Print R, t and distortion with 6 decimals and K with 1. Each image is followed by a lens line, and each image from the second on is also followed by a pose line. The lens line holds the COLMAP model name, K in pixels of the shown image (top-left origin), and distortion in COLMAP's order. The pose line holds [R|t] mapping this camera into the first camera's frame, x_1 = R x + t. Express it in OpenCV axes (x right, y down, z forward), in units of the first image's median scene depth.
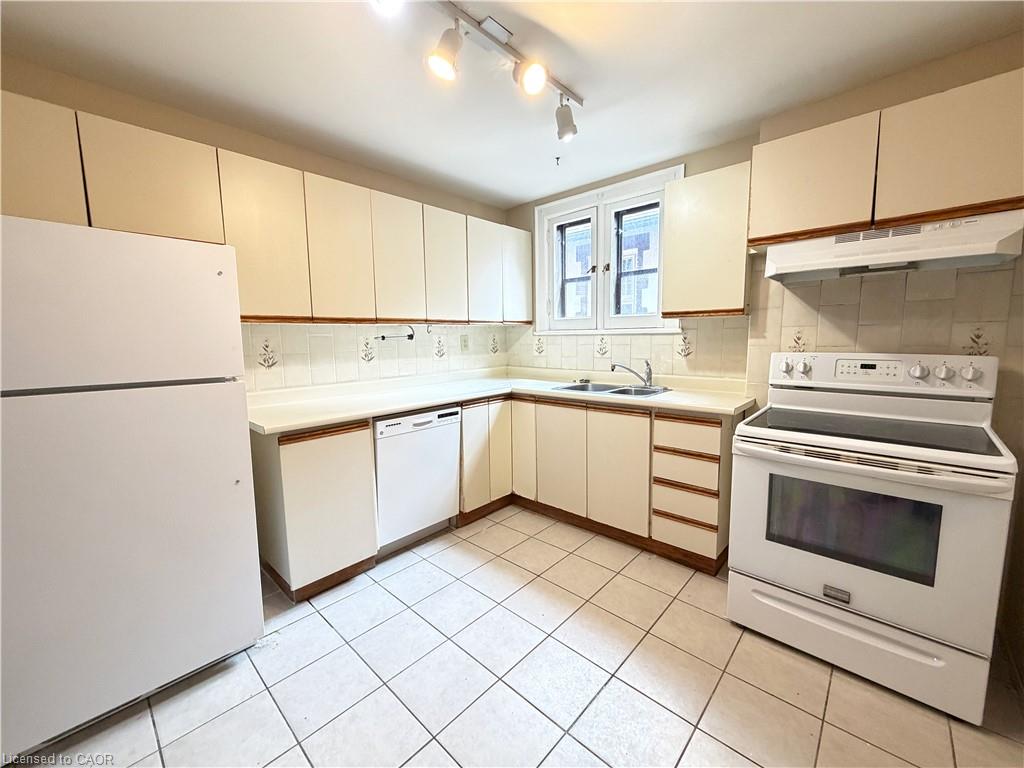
lens RADIAL K [[412.4, 0, 508.7], [0, 412.4, 382.7], [0, 0, 1]] dist [0.002587, 0.000702]
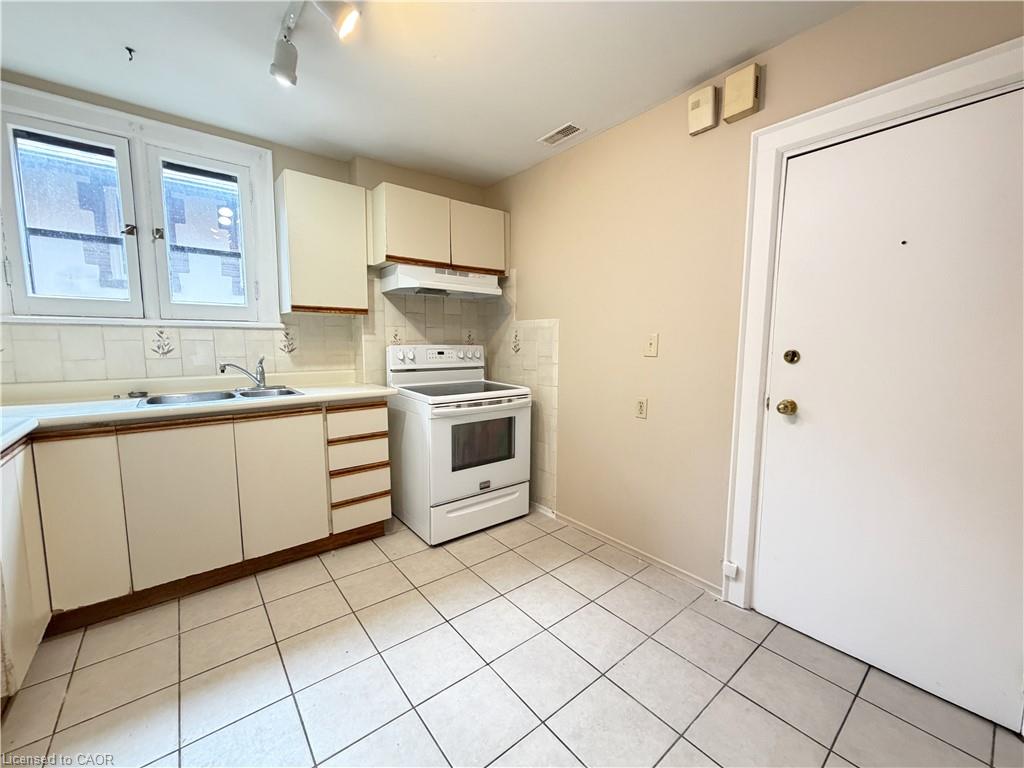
lens RADIAL K [[412.4, 0, 509.5], [0, 412.4, 383.5], [0, 0, 1]] dist [0.002587, 0.000702]
pose [[0.136484, -0.086919, 0.986822, -0.599219], [0.106185, 0.991688, 0.072661, -0.008903], [-0.984935, 0.094868, 0.144579, 0.450764]]
